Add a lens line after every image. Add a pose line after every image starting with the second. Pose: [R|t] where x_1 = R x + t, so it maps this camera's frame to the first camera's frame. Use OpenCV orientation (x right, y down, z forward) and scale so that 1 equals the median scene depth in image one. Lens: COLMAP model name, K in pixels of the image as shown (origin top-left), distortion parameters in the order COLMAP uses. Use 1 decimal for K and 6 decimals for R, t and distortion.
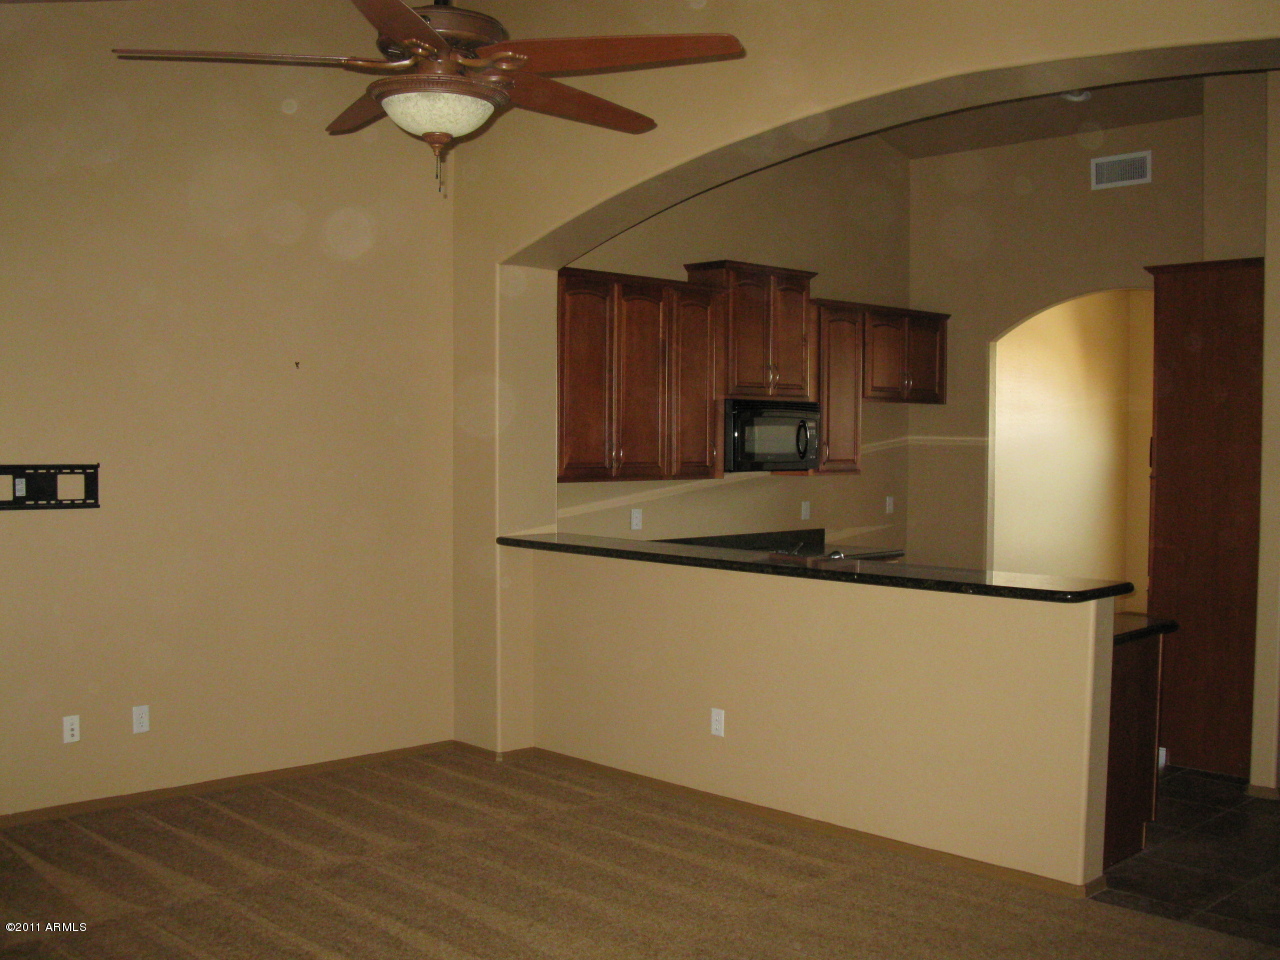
lens RADIAL K [[1335.1, 0, 640.0], [0, 1335.1, 480.0], [0, 0, 1]] dist [-0.127804, 0.018194]
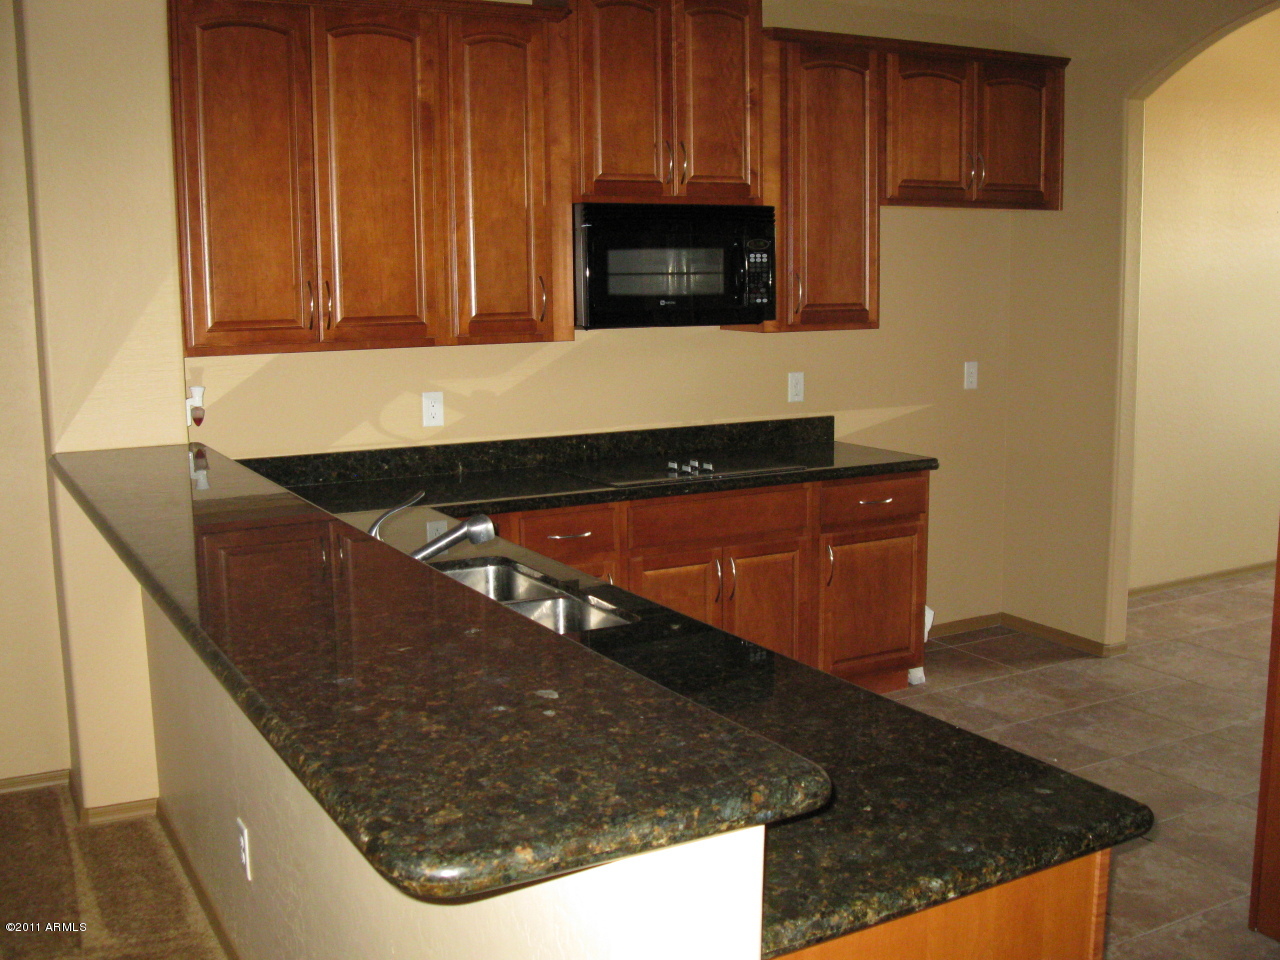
lens RADIAL K [[1335.1, 0, 640.0], [0, 1335.1, 480.0], [0, 0, 1]] dist [-0.127804, 0.018194]
pose [[0.964641, 0.022490, -0.262607, 0.239977], [0.009457, 0.992758, 0.119762, -0.009827], [0.263399, -0.118011, 0.957442, 0.425525]]
